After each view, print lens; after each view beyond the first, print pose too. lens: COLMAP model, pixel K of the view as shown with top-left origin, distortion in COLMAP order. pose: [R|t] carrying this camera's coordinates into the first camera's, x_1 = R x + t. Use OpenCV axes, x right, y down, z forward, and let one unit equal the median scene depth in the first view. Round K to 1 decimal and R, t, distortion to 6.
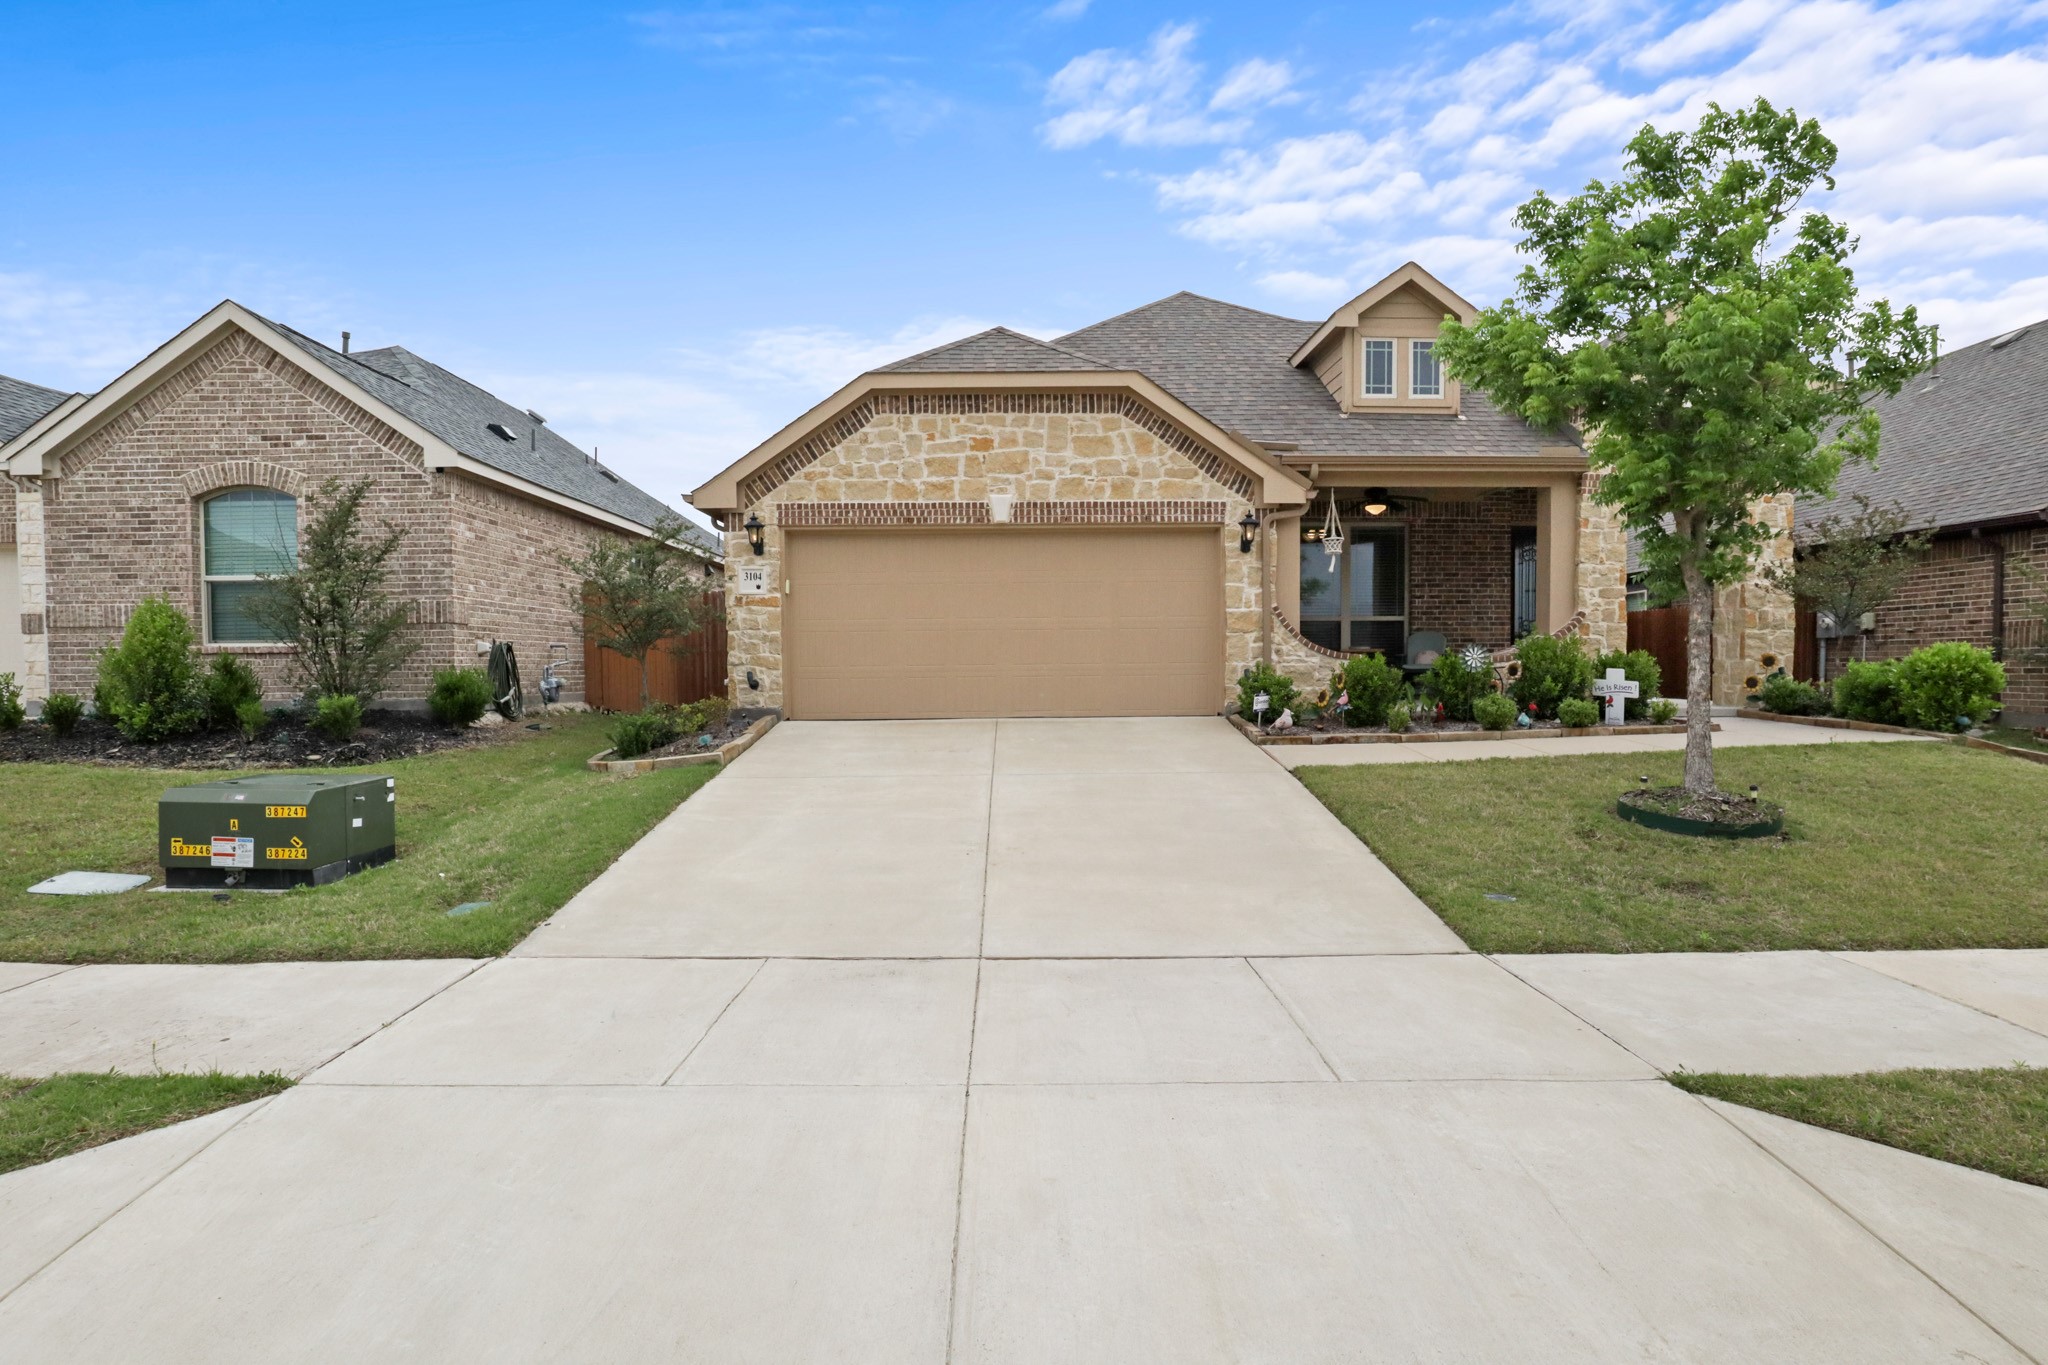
lens RADIAL K [[1012.3, 0, 1033.3], [0, 1012.3, 720.6], [0, 0, 1]] dist [-0.053699, 0.014183]
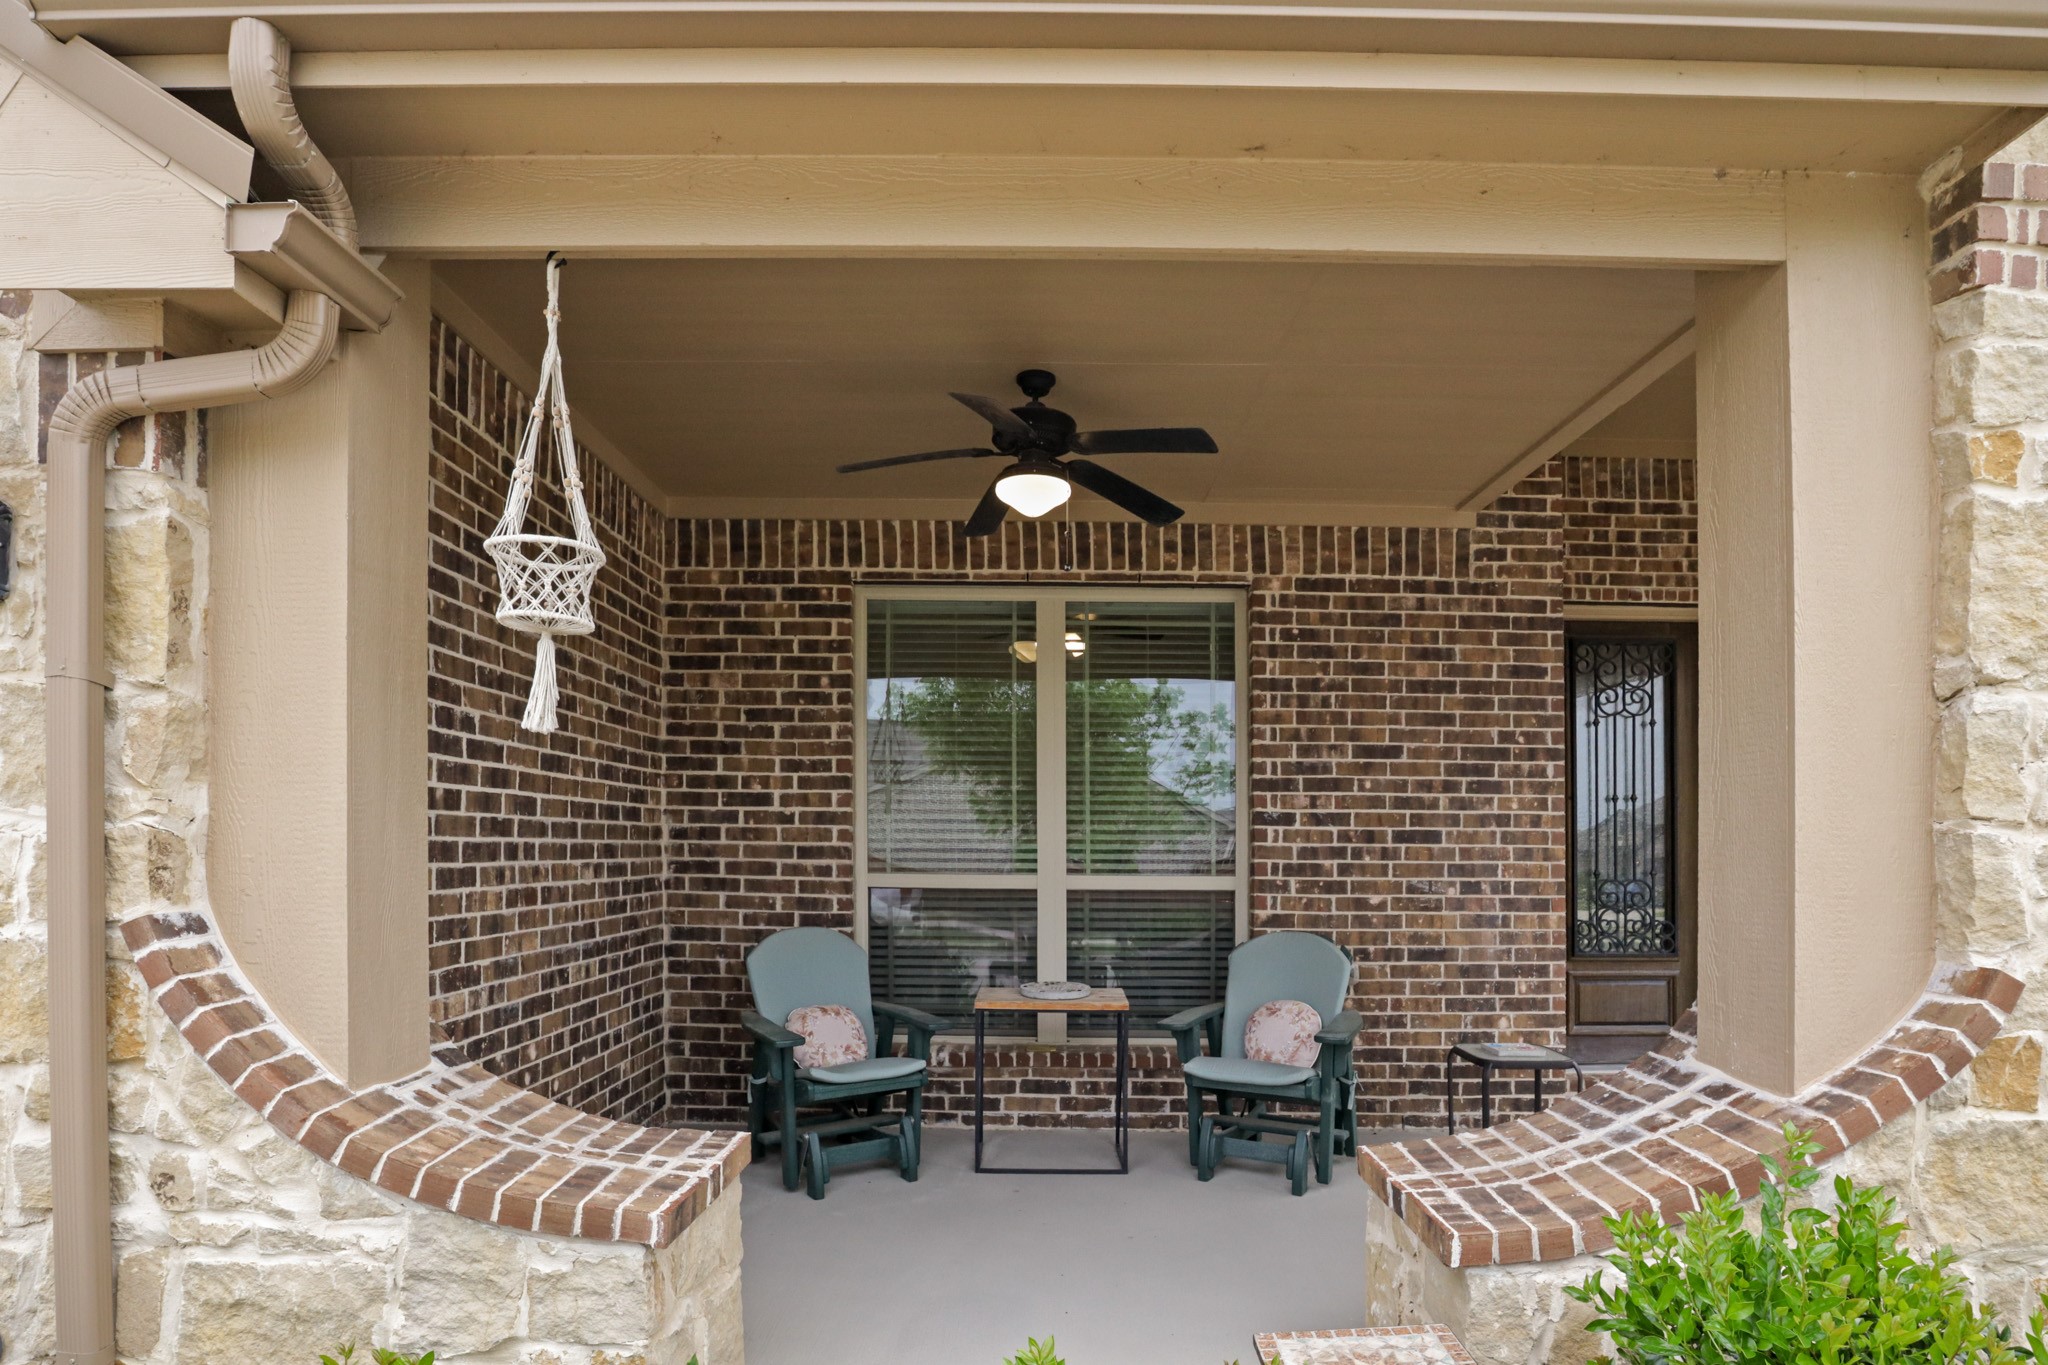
lens RADIAL K [[1089.3, 0, 1026.7], [0, 1089.3, 857.5], [0, 0, 1]] dist [-0.044053, 0.016983]
pose [[0.999670, 0.016938, -0.019314, 0.392500], [-0.017835, 0.998724, -0.047239, -0.117630], [0.018489, 0.047568, 0.998697, 0.821370]]
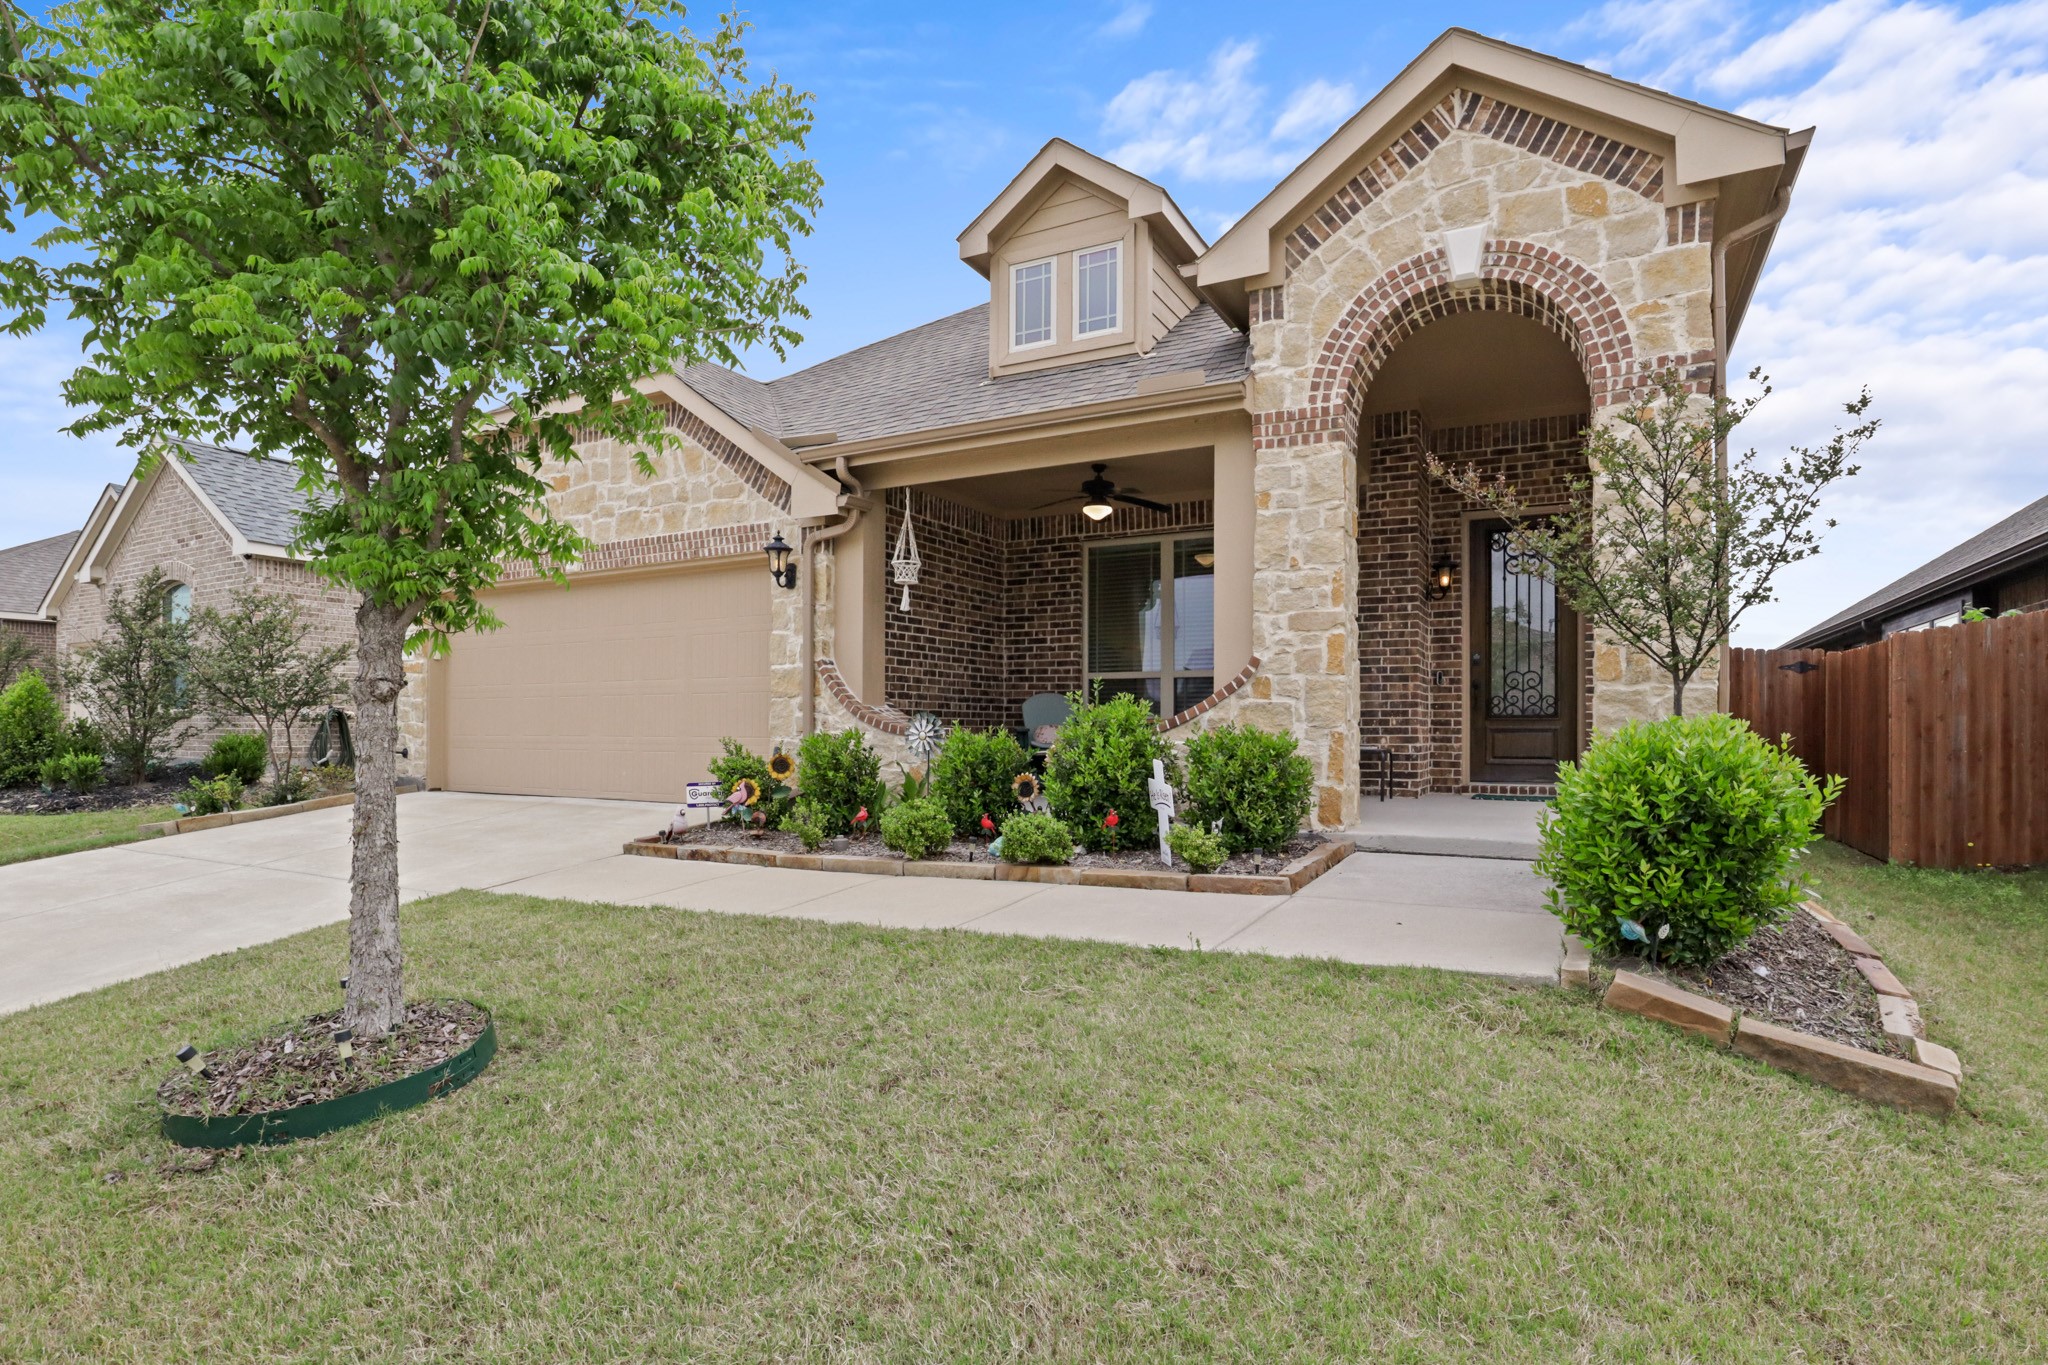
lens RADIAL K [[1042.8, 0, 1020.0], [0, 1042.8, 727.8], [0, 0, 1]] dist [-0.051556, 0.019882]
pose [[0.865114, 0.012665, -0.501416, 0.732991], [-0.040886, 0.998135, -0.045331, -0.037768], [0.499906, 0.059717, 0.864018, 0.434256]]
